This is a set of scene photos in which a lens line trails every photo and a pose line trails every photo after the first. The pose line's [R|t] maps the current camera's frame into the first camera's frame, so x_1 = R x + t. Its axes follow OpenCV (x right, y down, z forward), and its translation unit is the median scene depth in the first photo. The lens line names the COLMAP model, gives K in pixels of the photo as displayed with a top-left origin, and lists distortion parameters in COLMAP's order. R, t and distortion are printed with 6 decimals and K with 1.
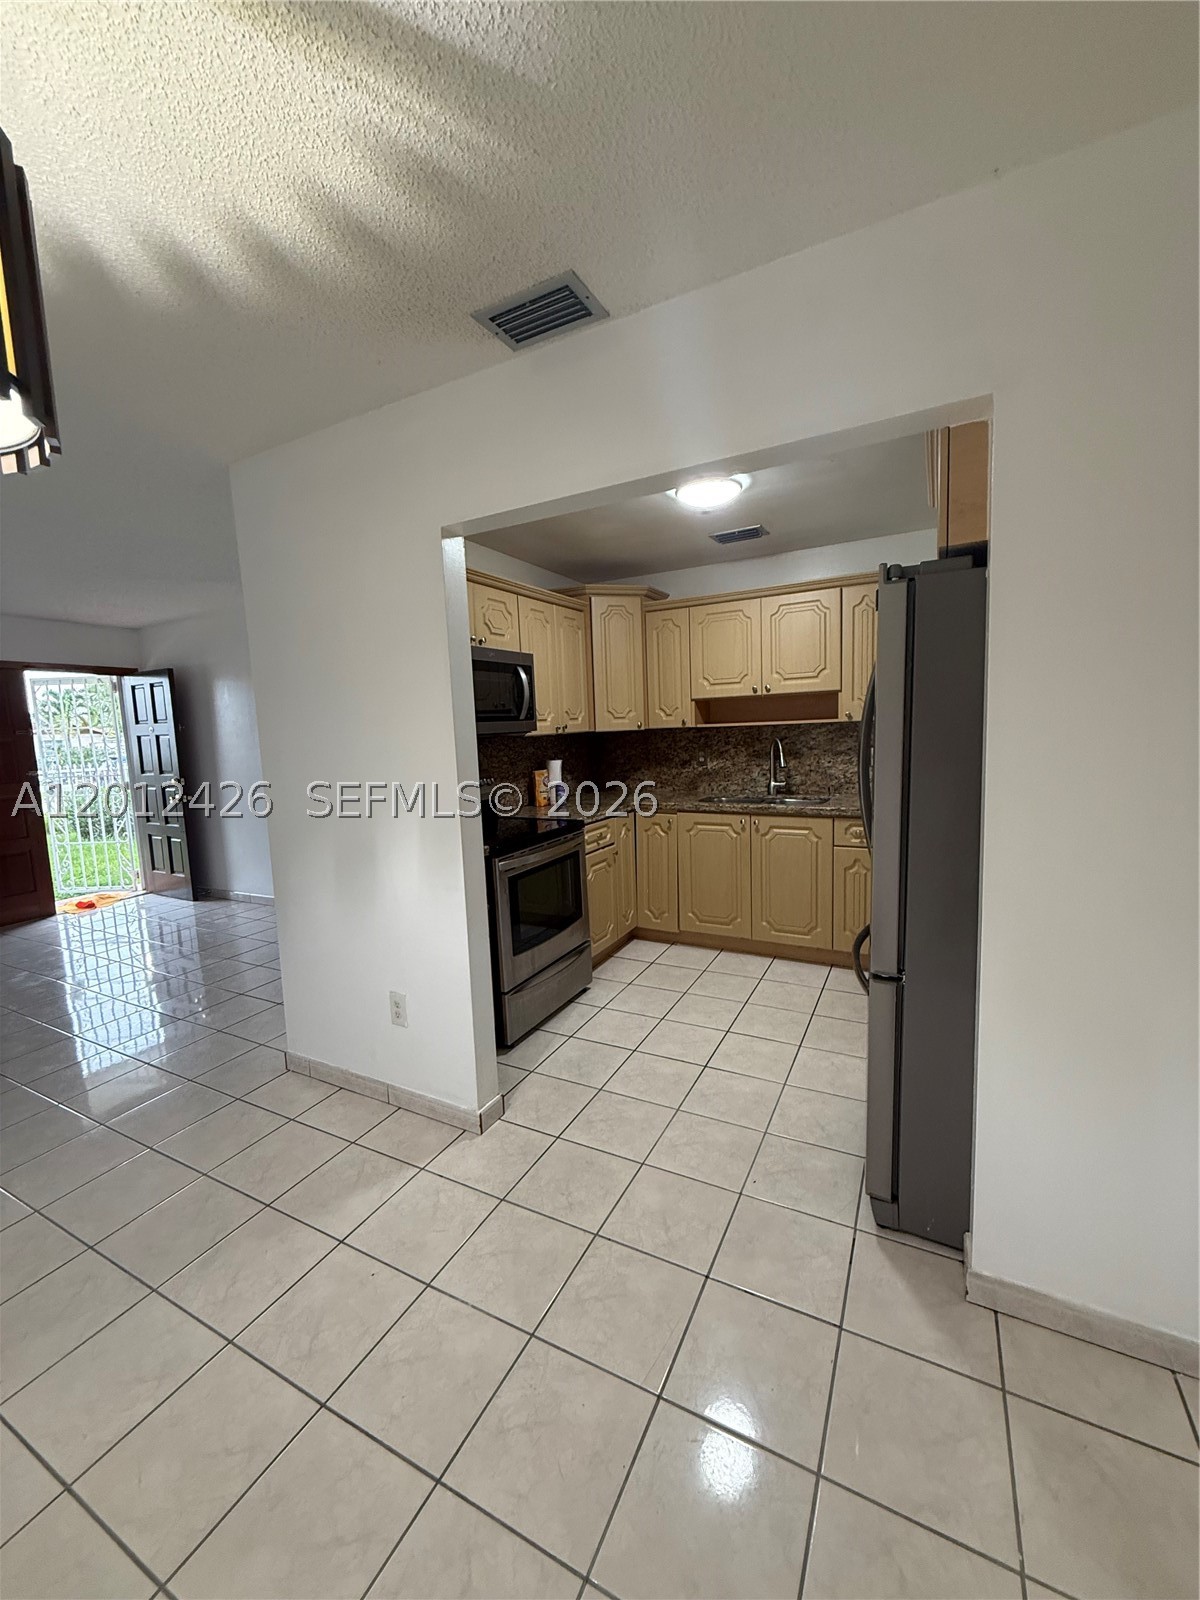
lens RADIAL K [[637.7, 0, 598.3], [0, 637.7, 803.8], [0, 0, 1]] dist [0.000926, 0.000020]
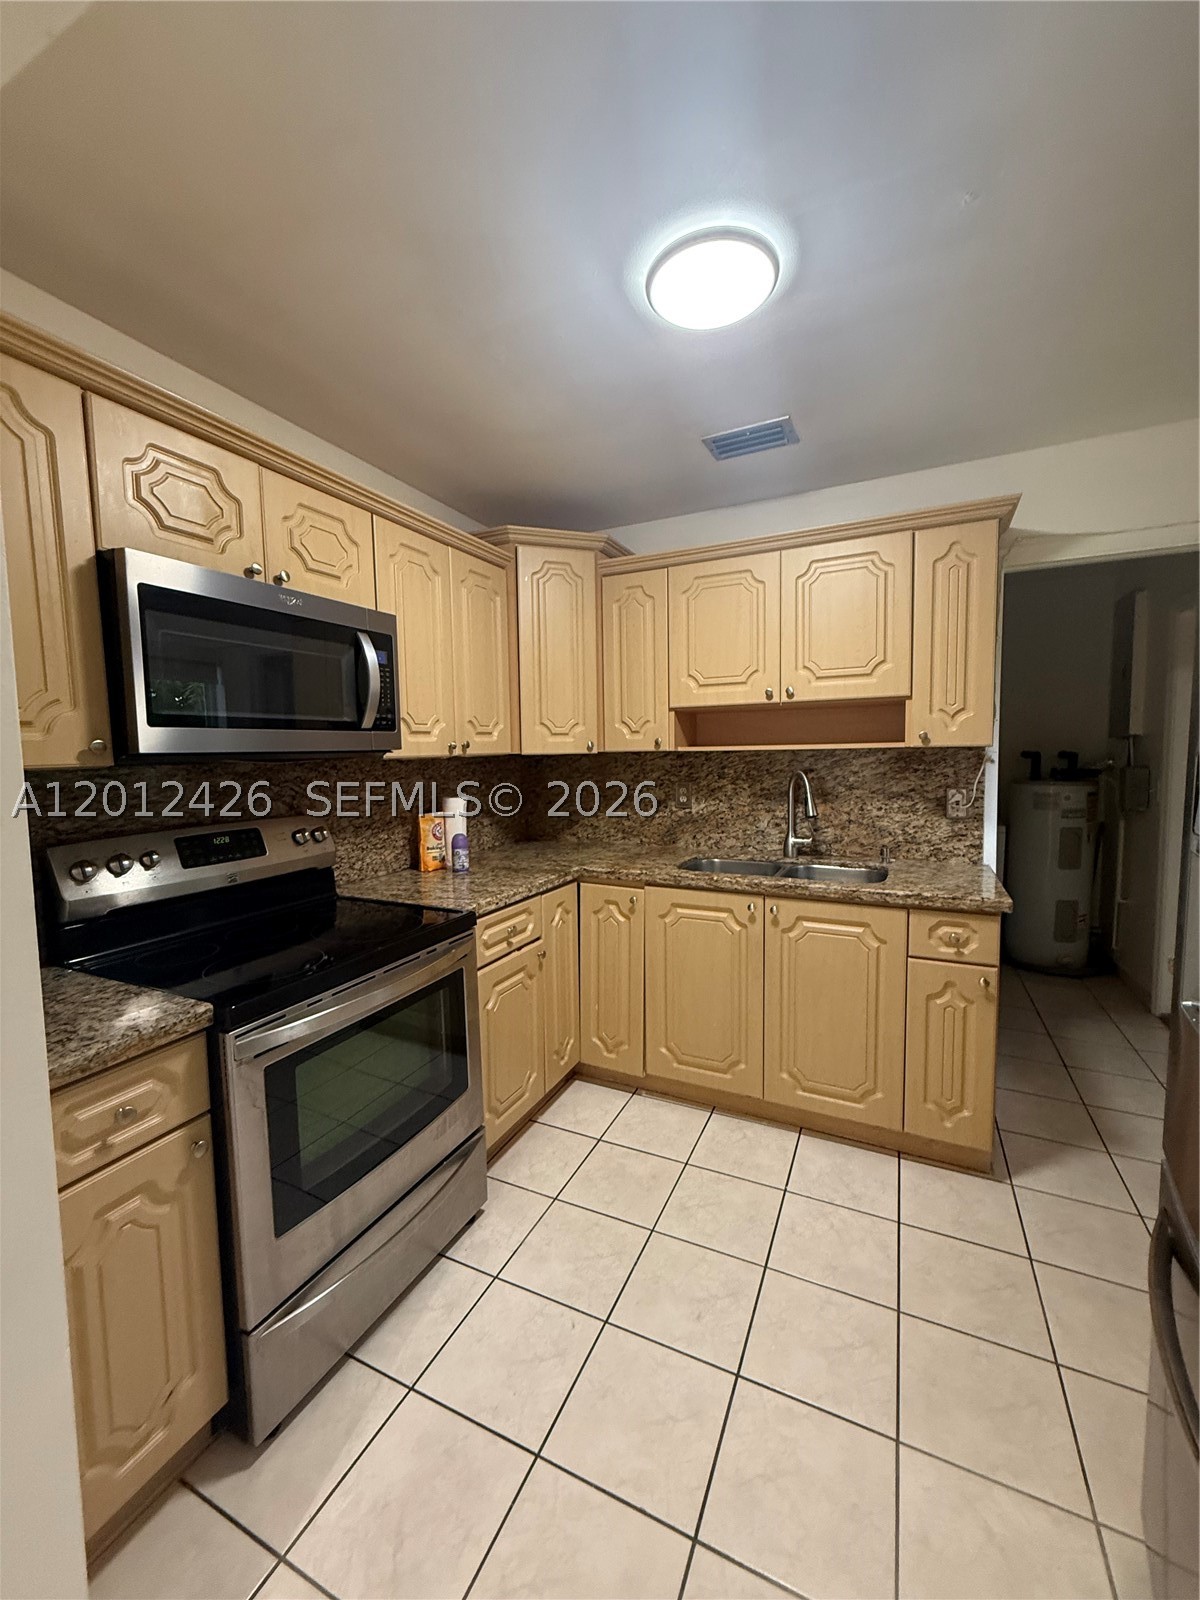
lens RADIAL K [[637.7, 0, 602.6], [0, 637.7, 798.4], [0, 0, 1]] dist [0.000926, 0.000020]
pose [[0.998747, 0.020043, 0.045845, 0.053208], [-0.017797, 0.998646, -0.048889, -0.041684], [-0.046763, 0.048012, 0.997752, 0.382571]]
